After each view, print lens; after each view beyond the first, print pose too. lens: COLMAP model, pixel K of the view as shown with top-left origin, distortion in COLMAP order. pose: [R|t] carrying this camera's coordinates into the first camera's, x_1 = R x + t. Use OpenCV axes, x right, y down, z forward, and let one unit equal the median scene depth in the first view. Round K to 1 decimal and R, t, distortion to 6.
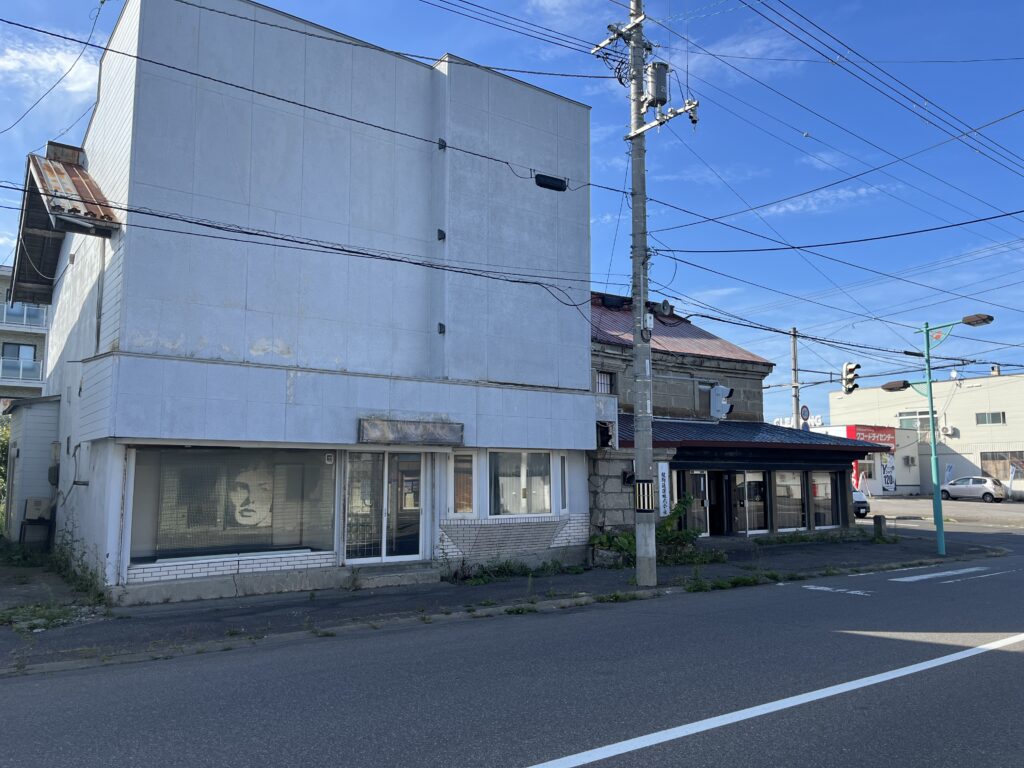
lens RADIAL K [[756.9, 0, 511.7], [0, 756.9, 379.8], [0, 0, 1]] dist [0.008562, -0.017987]
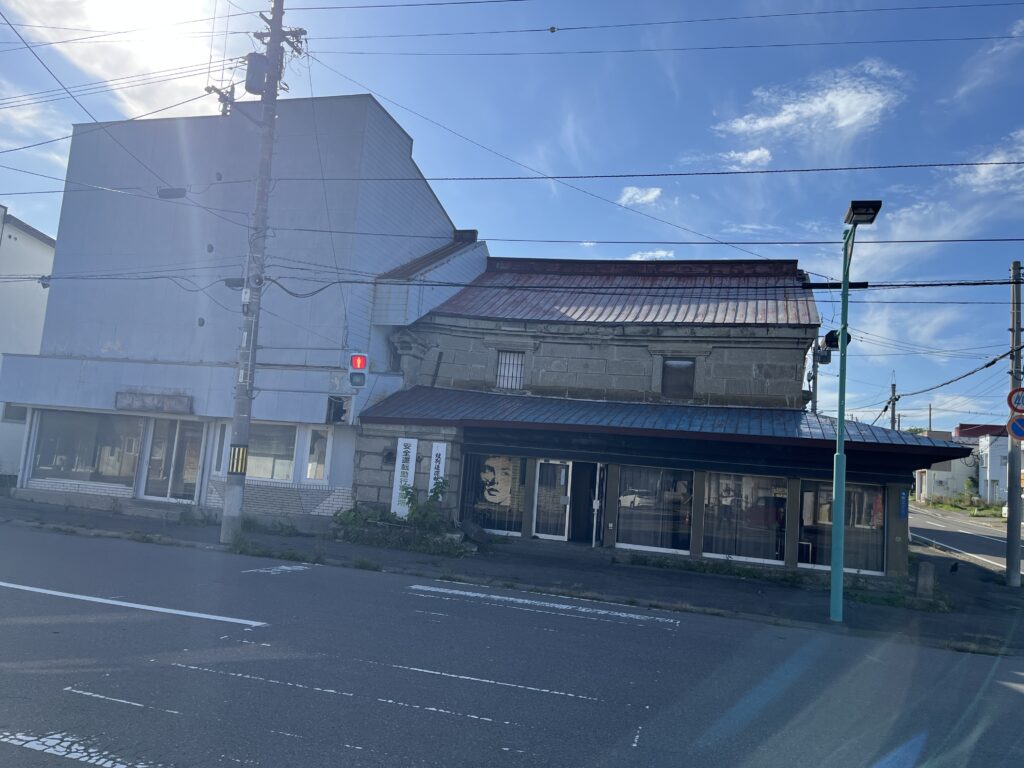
lens RADIAL K [[756.9, 0, 508.8], [0, 756.9, 388.7], [0, 0, 1]] dist [0.008562, -0.017987]
pose [[0.634347, -0.032438, -0.772367, 1.056048], [0.019986, 0.999473, -0.025562, 0.074802], [0.772790, 0.000779, 0.634661, 0.523728]]
